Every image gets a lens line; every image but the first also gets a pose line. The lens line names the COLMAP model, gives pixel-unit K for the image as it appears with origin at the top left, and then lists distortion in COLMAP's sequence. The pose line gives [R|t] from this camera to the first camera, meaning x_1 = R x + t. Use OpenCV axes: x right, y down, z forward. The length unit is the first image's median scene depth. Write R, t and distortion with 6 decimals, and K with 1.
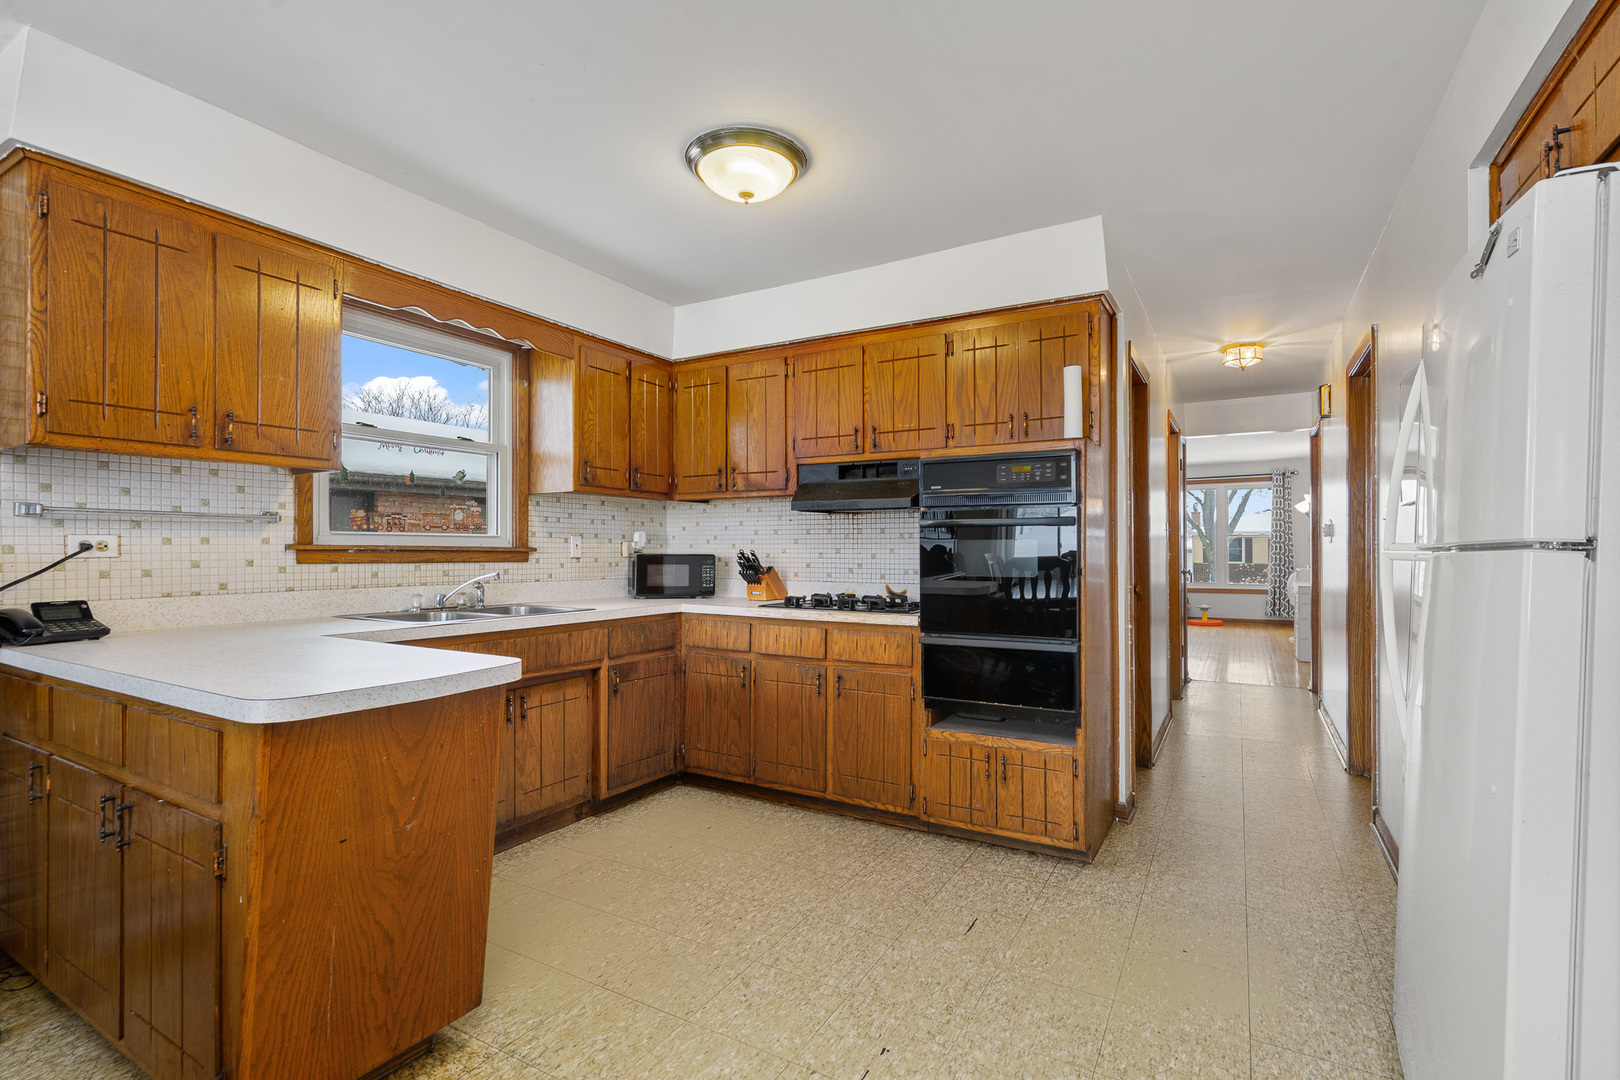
lens RADIAL K [[741.7, 0, 806.7], [0, 741.7, 542.0], [0, 0, 1]] dist [-0.000408, -0.000008]
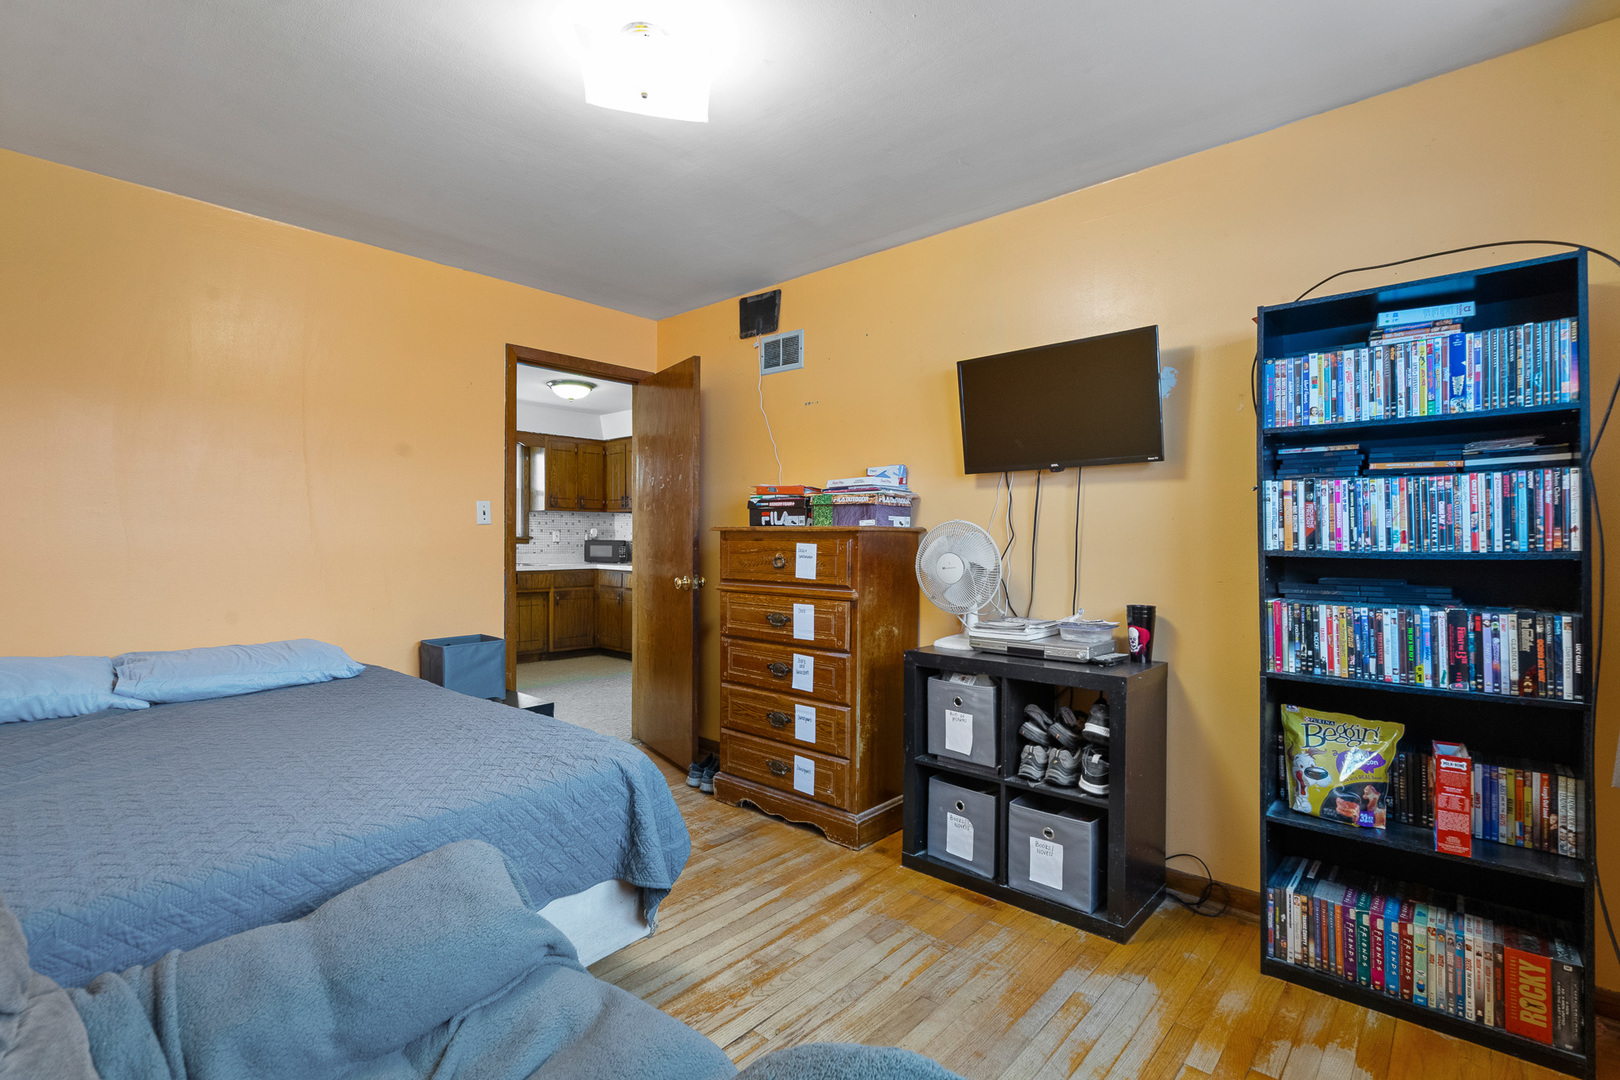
lens RADIAL K [[741.7, 0, 811.5], [0, 741.7, 536.6], [0, 0, 1]] dist [-0.000408, -0.000008]
pose [[0.980435, 0.000476, -0.196843, 0.771639], [0.000258, 0.999993, 0.003703, -0.000434], [0.196843, -0.003681, 0.980428, -0.839355]]
